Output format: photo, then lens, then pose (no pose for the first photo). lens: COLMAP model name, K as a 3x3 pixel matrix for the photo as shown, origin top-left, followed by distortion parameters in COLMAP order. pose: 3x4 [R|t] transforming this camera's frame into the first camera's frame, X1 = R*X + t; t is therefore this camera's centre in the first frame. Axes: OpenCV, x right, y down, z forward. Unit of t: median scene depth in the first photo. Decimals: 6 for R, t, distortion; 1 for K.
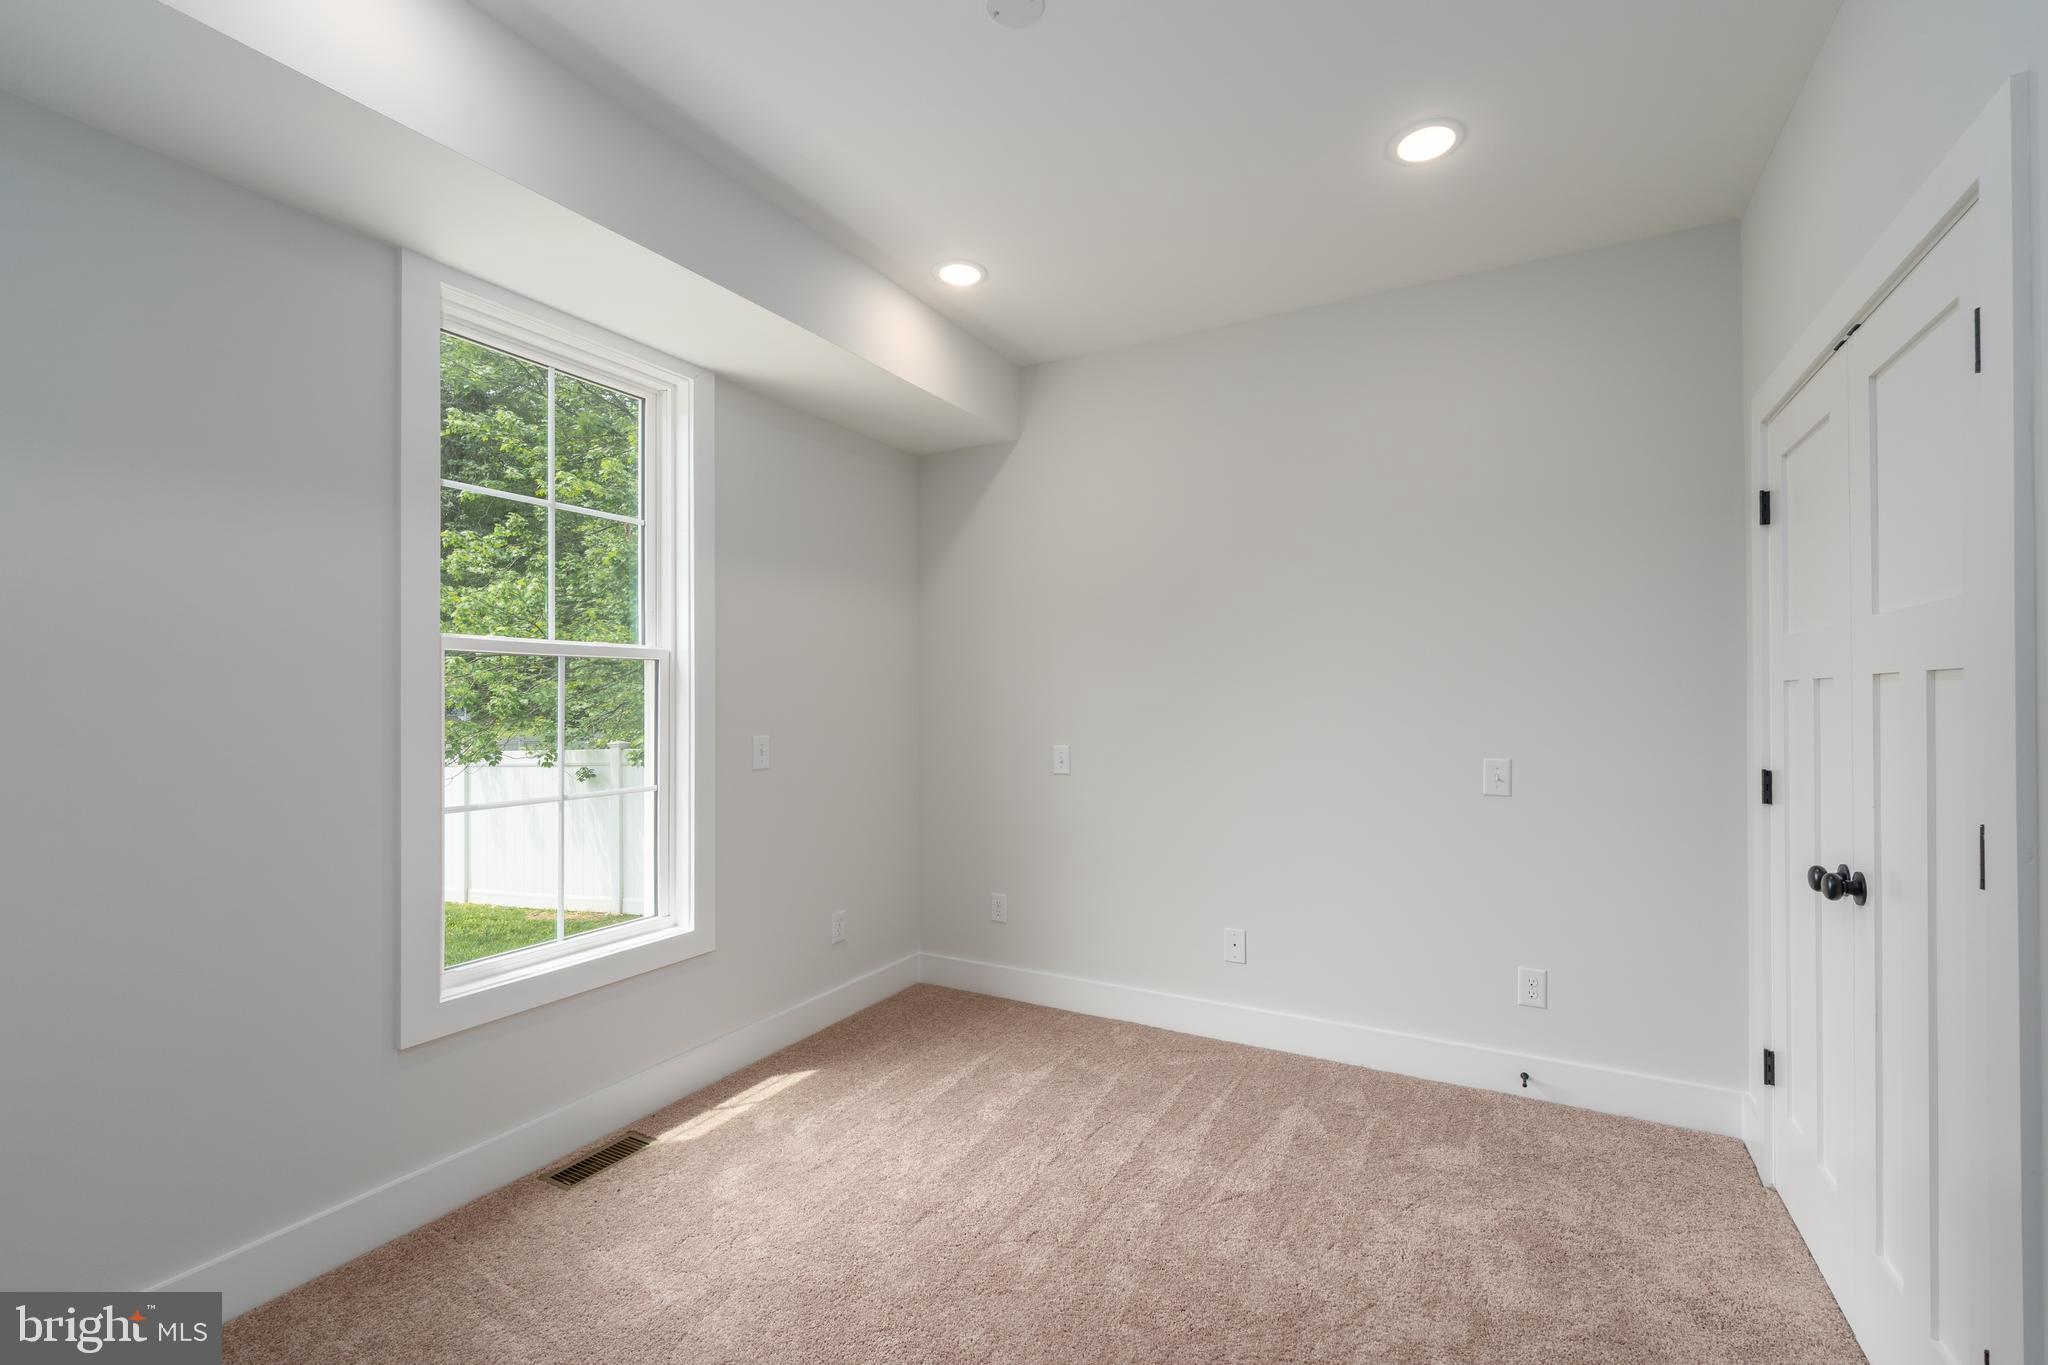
lens RADIAL K [[836.5, 0, 1056.1], [0, 836.5, 688.8], [0, 0, 1]] dist [-0.002032, 0.001341]
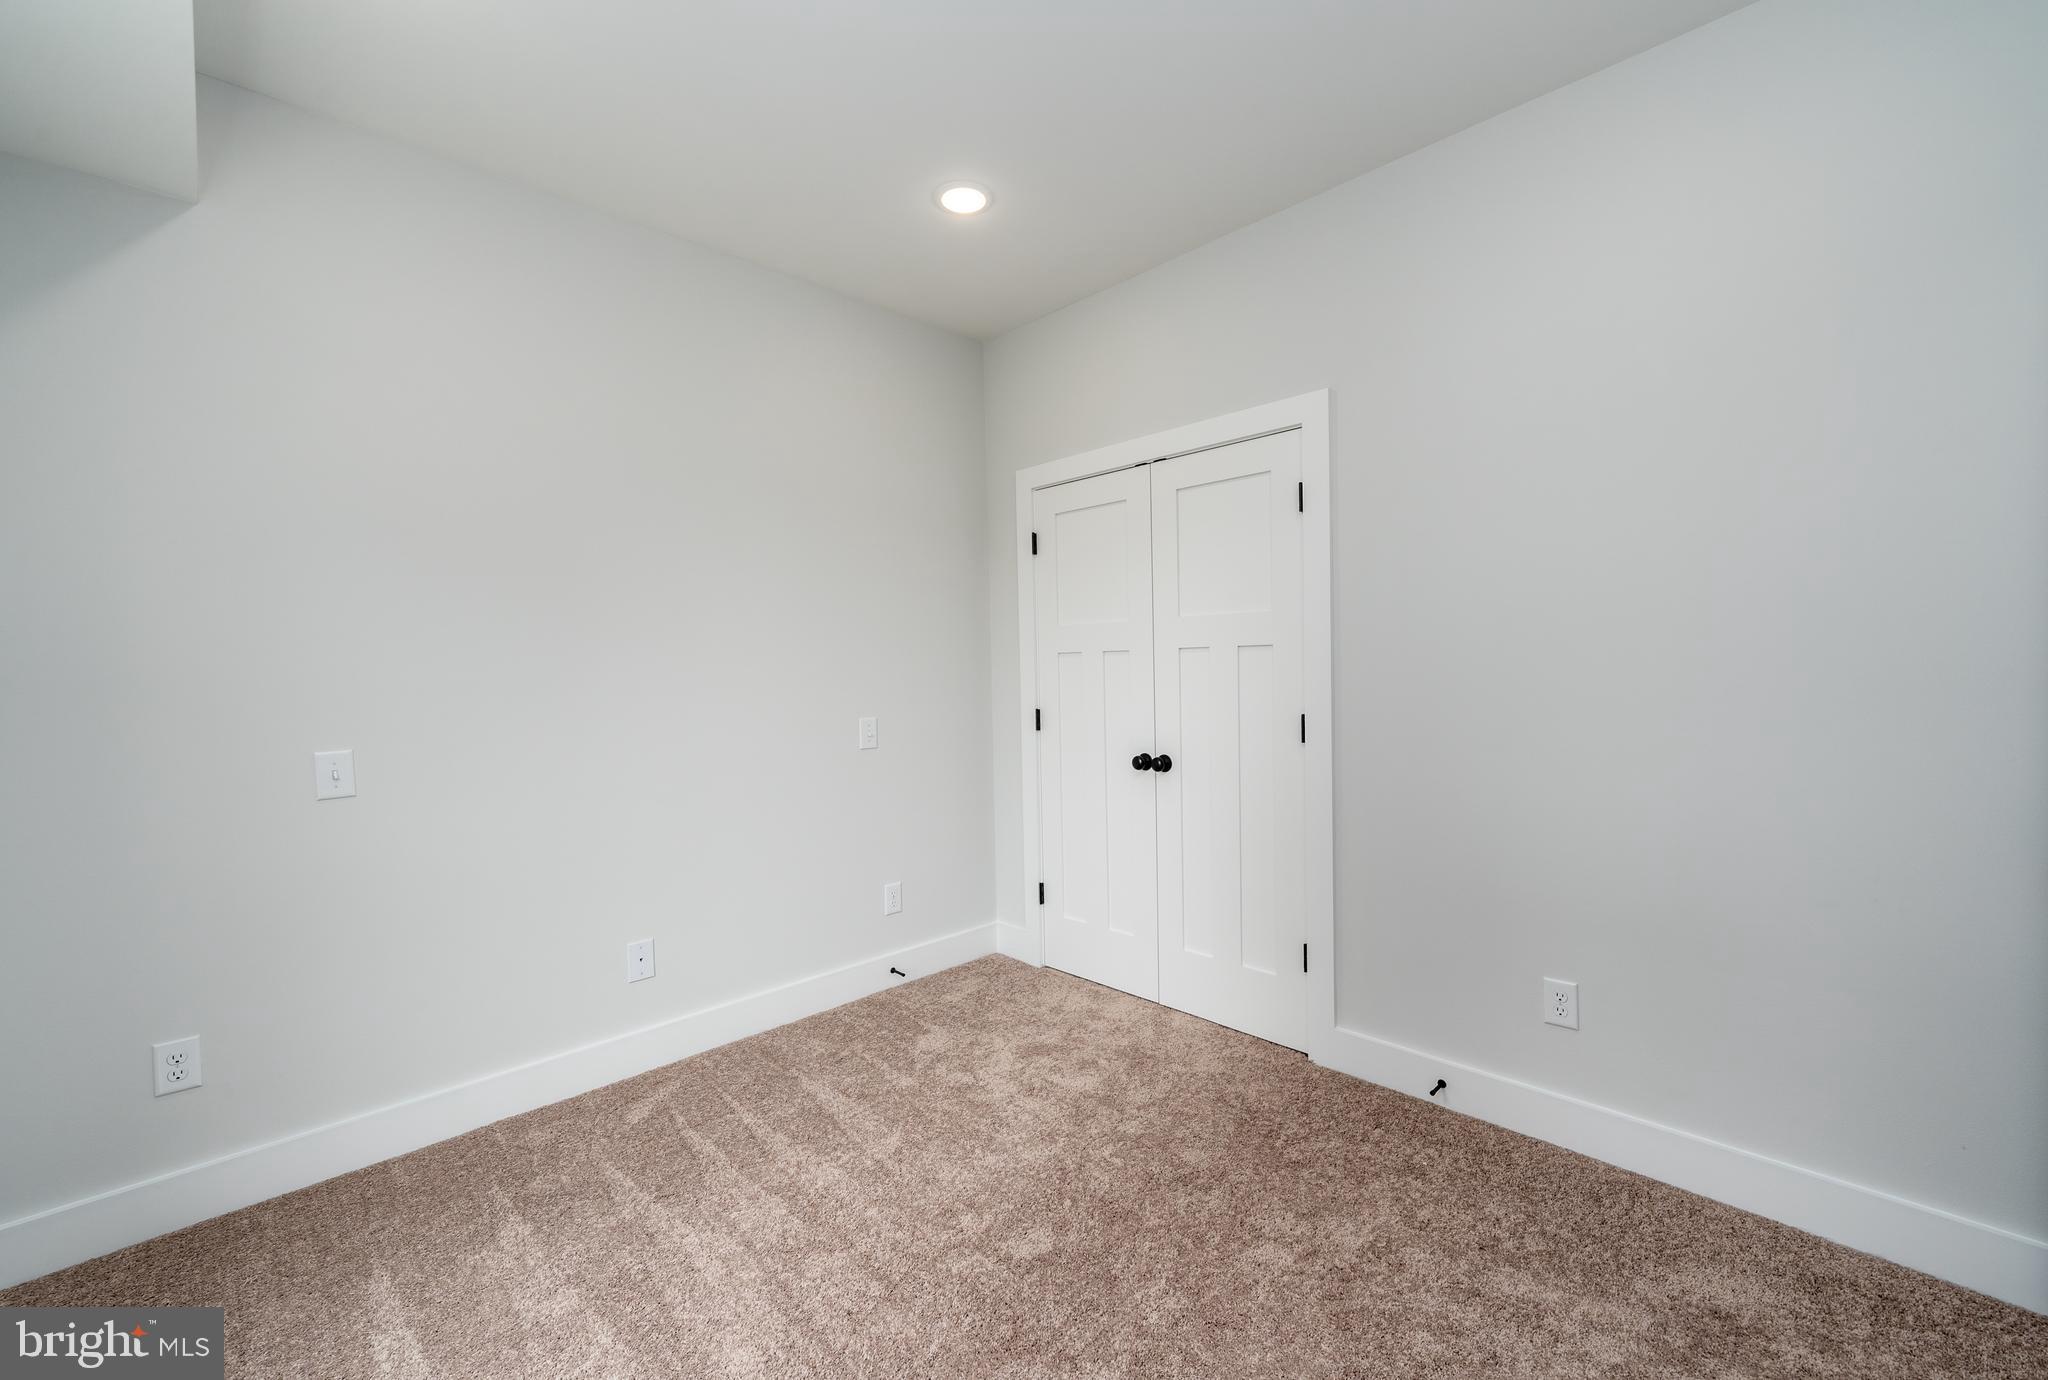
lens RADIAL K [[836.5, 0, 1003.4], [0, 836.5, 693.1], [0, 0, 1]] dist [-0.002032, 0.001341]
pose [[0.316835, -0.031344, 0.947963, -0.543642], [0.006077, 0.999500, 0.031017, 0.012736], [-0.948461, -0.004066, 0.316868, 0.442320]]
